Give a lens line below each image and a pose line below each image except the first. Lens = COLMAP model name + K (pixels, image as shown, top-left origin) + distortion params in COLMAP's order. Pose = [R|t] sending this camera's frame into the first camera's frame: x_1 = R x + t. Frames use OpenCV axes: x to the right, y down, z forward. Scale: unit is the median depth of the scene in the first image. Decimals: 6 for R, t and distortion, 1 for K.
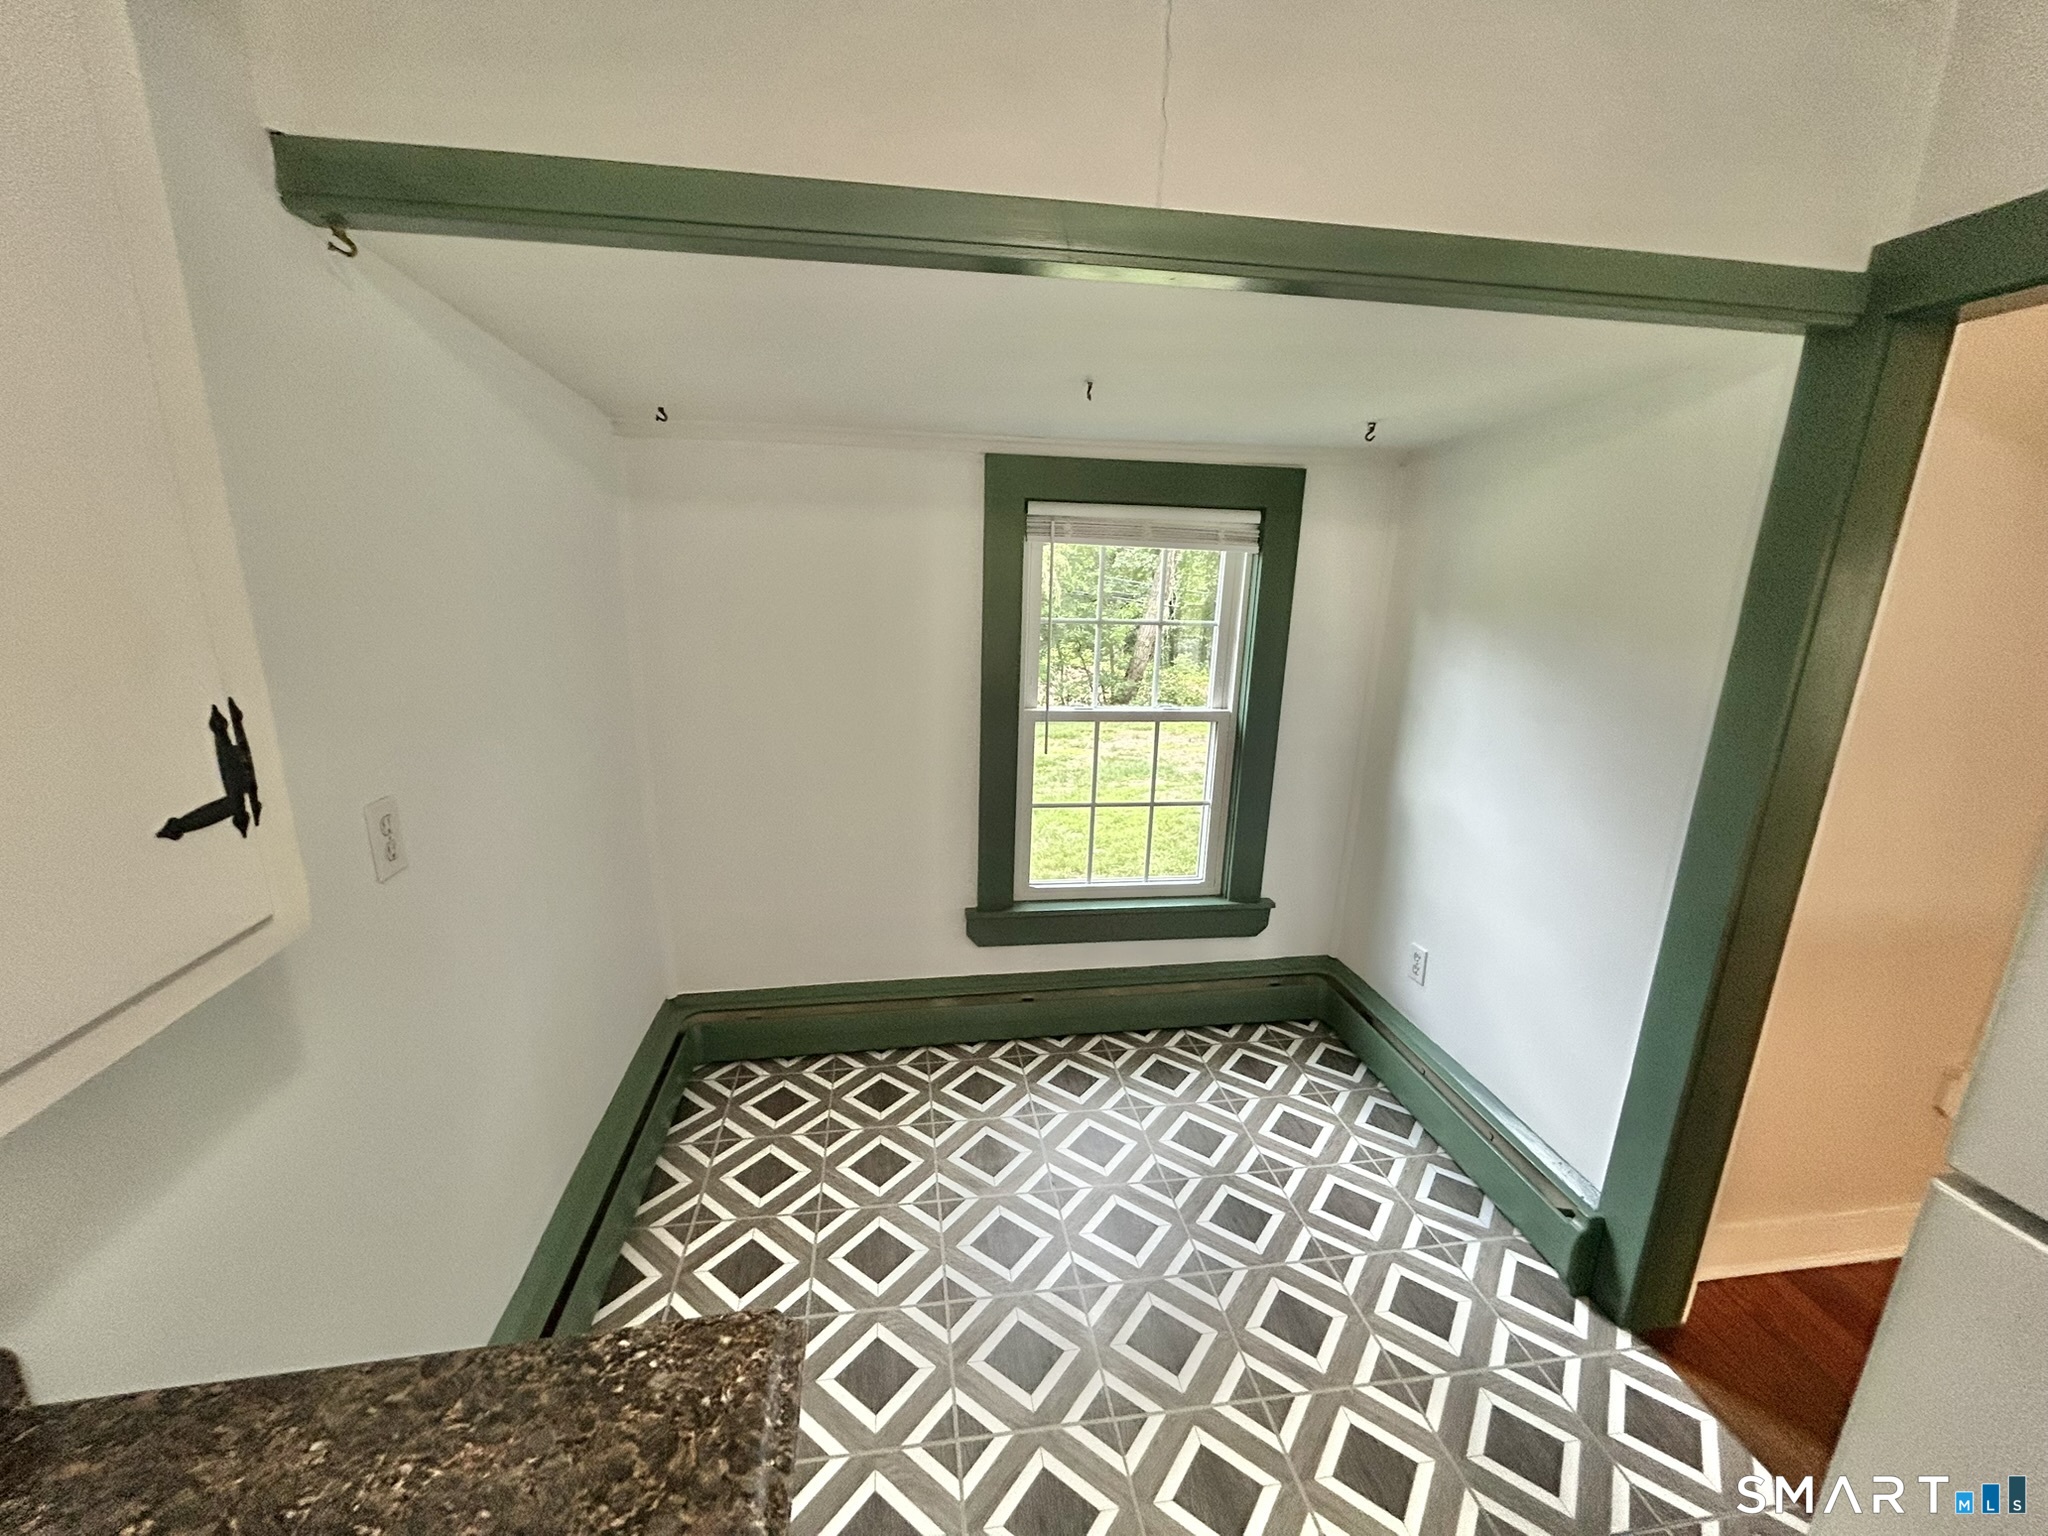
lens RADIAL K [[827.9, 0, 1021.3], [0, 827.9, 763.9], [0, 0, 1]] dist [0.000070, 0.000520]
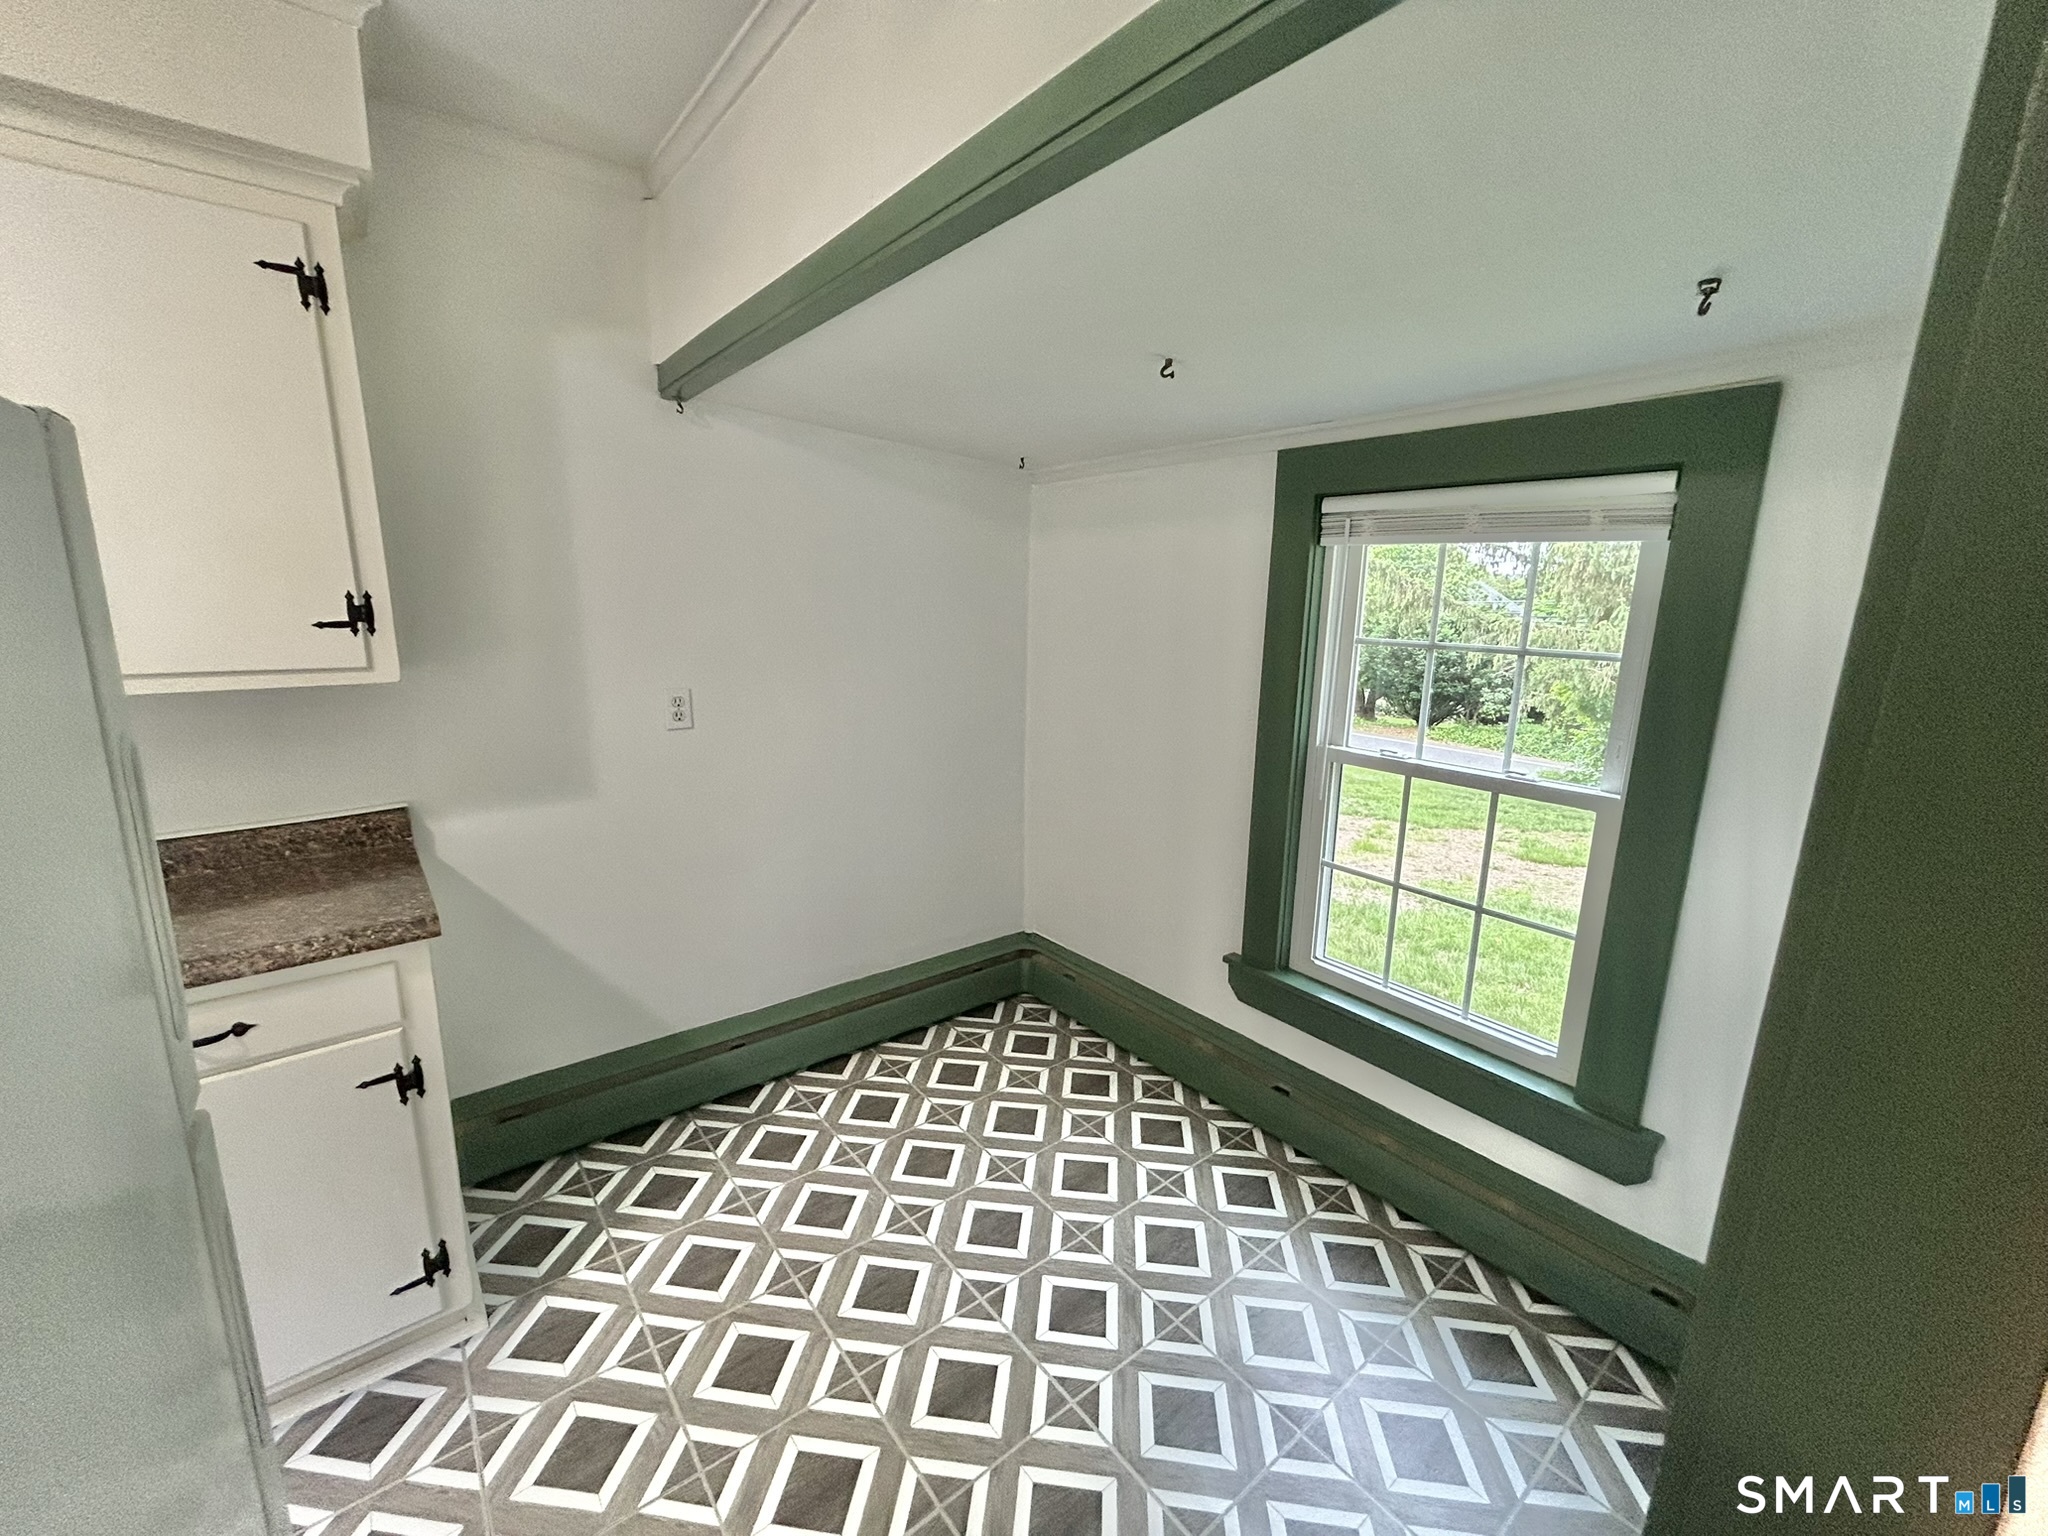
lens RADIAL K [[827.9, 0, 1021.3], [0, 827.9, 763.9], [0, 0, 1]] dist [0.000070, 0.000520]
pose [[0.495768, 0.158633, -0.853844, 0.610812], [-0.214012, 0.975172, 0.056912, -0.031103], [0.841673, 0.154517, 0.517408, 0.330825]]
